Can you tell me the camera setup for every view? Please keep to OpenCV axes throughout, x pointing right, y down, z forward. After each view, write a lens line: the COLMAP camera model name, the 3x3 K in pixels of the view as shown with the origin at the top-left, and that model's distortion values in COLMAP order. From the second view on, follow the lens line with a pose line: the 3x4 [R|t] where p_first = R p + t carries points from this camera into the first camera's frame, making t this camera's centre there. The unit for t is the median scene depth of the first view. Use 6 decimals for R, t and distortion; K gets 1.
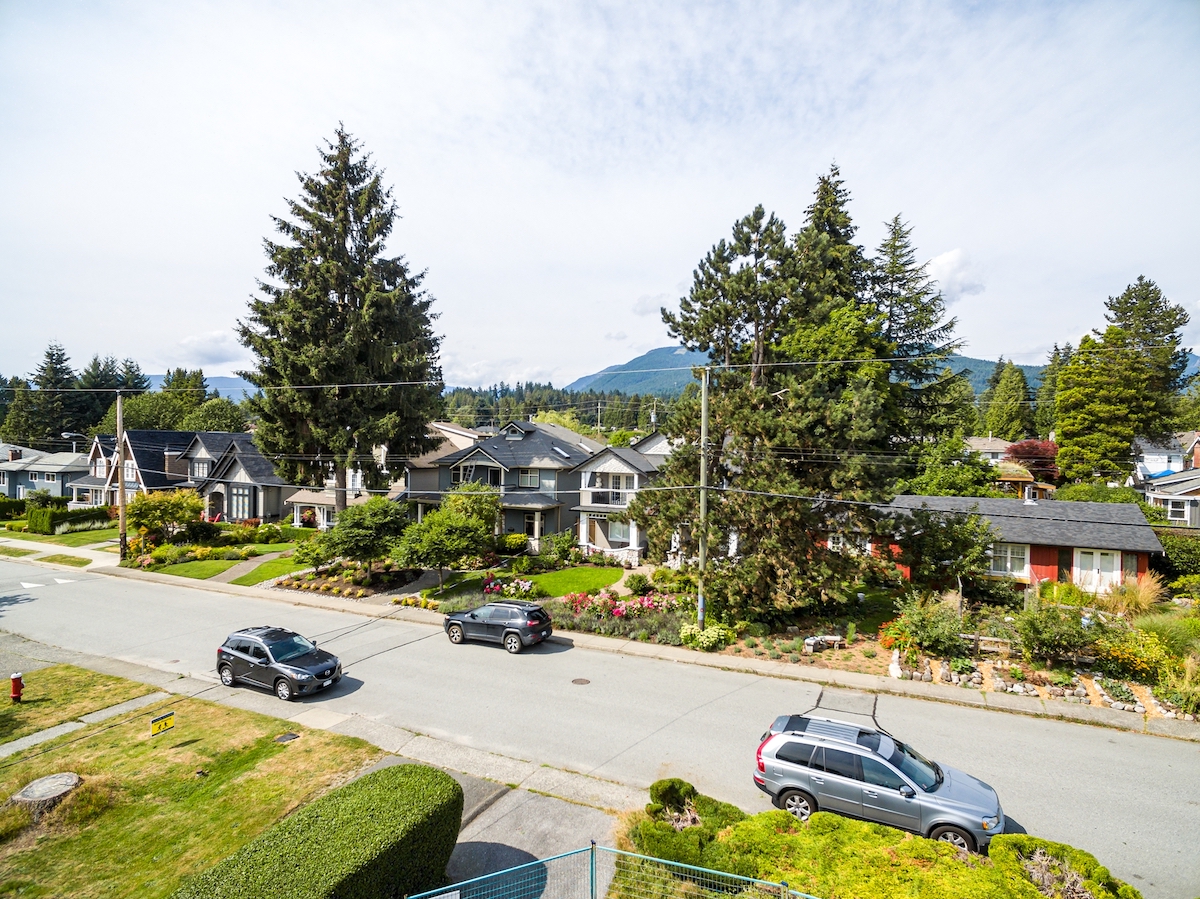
lens RADIAL K [[669.0, 0, 598.7], [0, 669.0, 455.6], [0, 0, 1]] dist [0.006891, 0.004353]
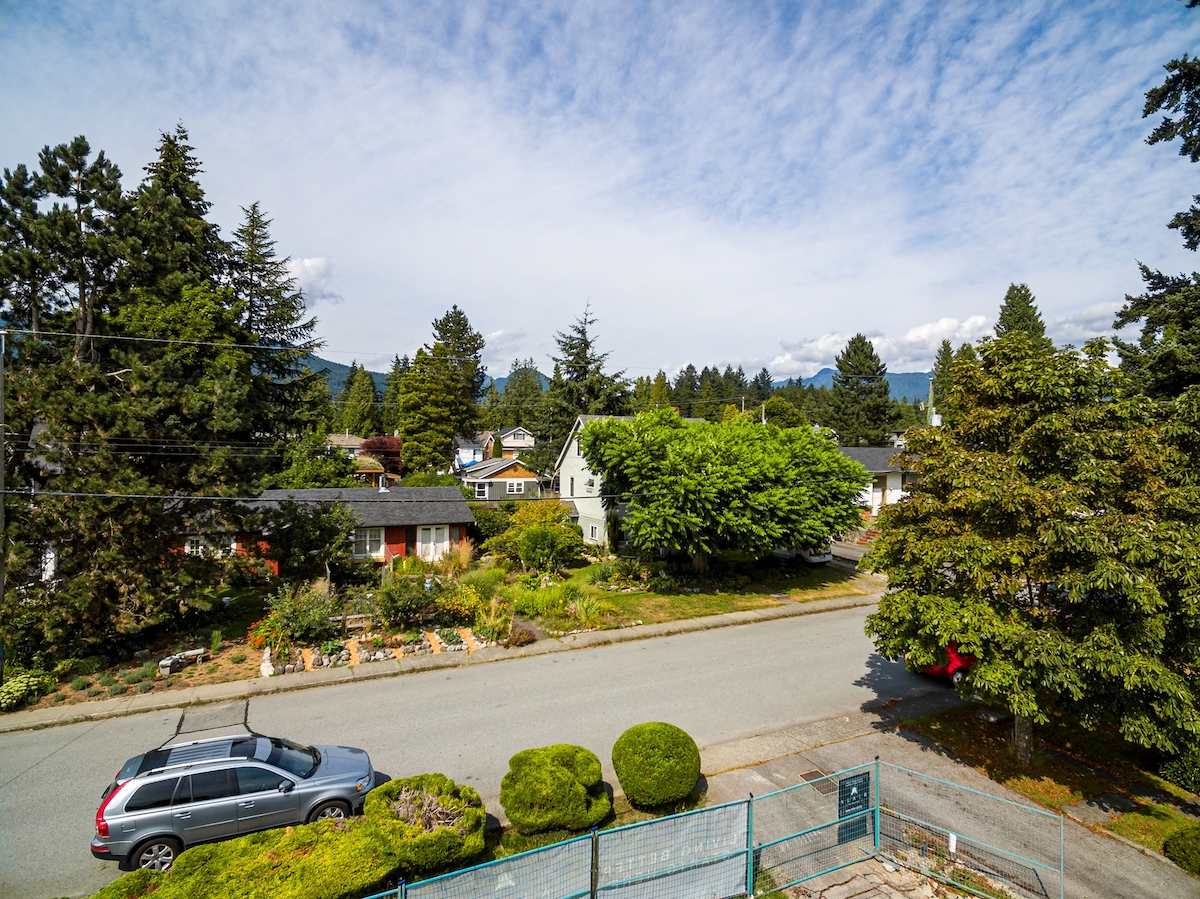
lens RADIAL K [[669.0, 0, 598.7], [0, 669.0, 455.6], [0, 0, 1]] dist [0.006891, 0.004353]
pose [[0.629861, -0.015469, 0.776554, -0.002458], [0.012612, 0.999874, 0.009688, 0.006503], [-0.776605, 0.003691, 0.629976, 0.012007]]
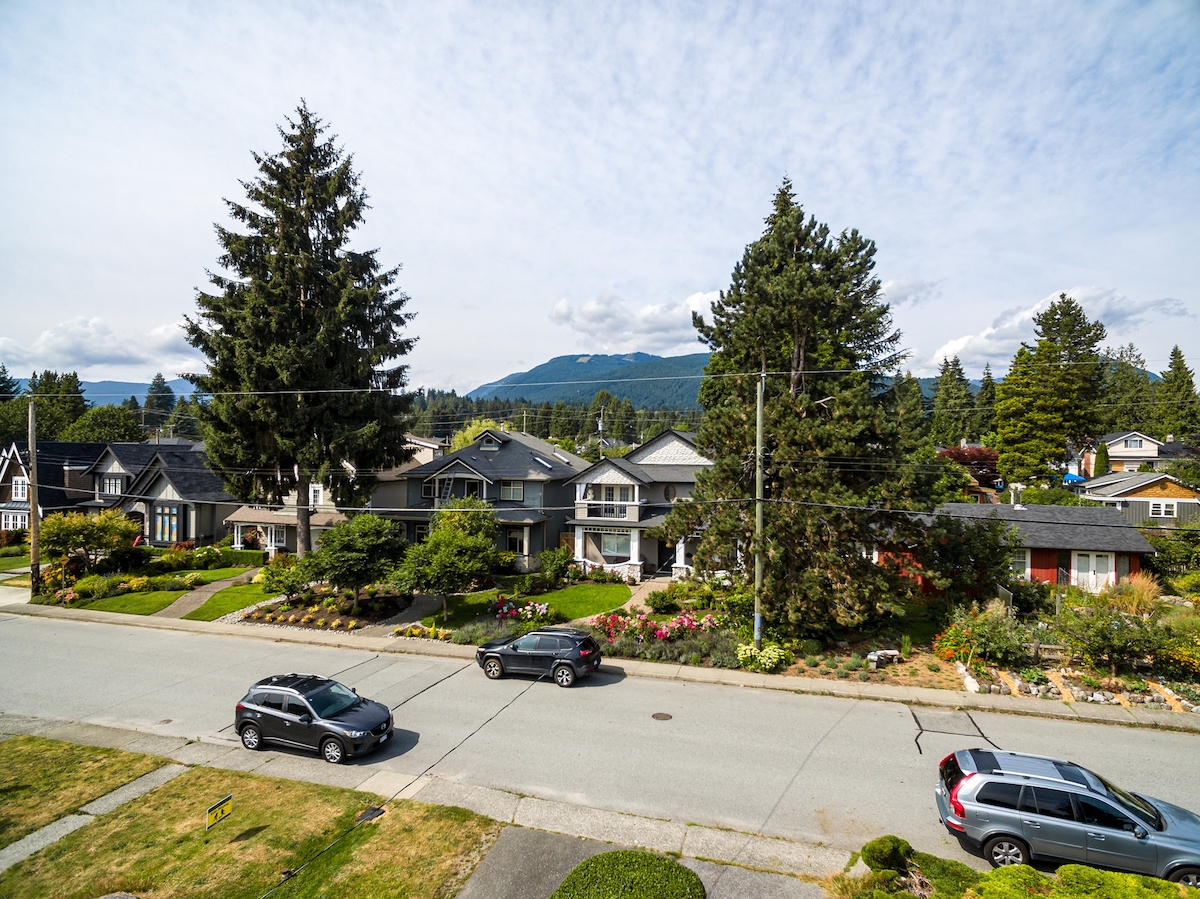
lens RADIAL K [[669.0, 0, 598.7], [0, 669.0, 455.6], [0, 0, 1]] dist [0.006891, 0.004353]
pose [[0.989444, -0.008128, 0.144685, -0.167441], [0.009807, 0.999893, -0.010897, -0.005965], [-0.144581, 0.012201, 0.989418, 0.073883]]
